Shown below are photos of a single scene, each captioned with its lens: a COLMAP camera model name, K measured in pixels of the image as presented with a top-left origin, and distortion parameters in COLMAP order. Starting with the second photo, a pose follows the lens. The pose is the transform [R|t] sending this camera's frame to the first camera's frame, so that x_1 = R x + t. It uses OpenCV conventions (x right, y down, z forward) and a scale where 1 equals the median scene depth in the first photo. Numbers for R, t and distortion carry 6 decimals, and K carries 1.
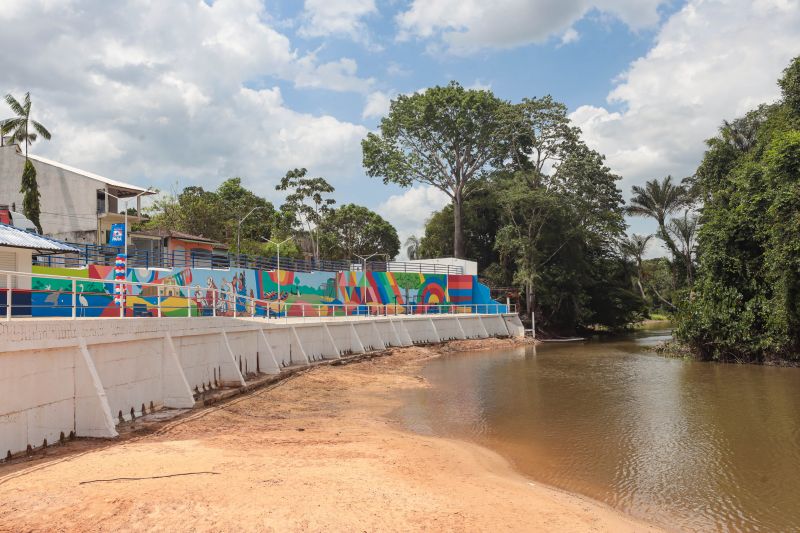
lens RADIAL K [[744.7, 0, 400.0], [0, 744.7, 266.5], [0, 0, 1]] dist [0.049000, 0.007867]
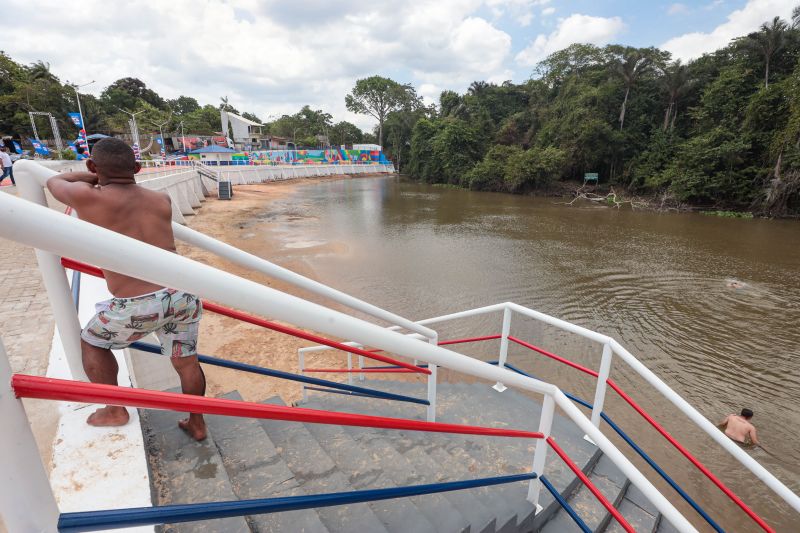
lens RADIAL K [[388.1, 0, 400.0], [0, 388.1, 266.5], [0, 0, 1]] dist [0.000077, -0.000106]
pose [[0.996888, 0.046516, -0.063640, 0.261559], [-0.023064, 0.944121, 0.328790, -0.054675], [0.075378, -0.326300, 0.942256, -0.503715]]
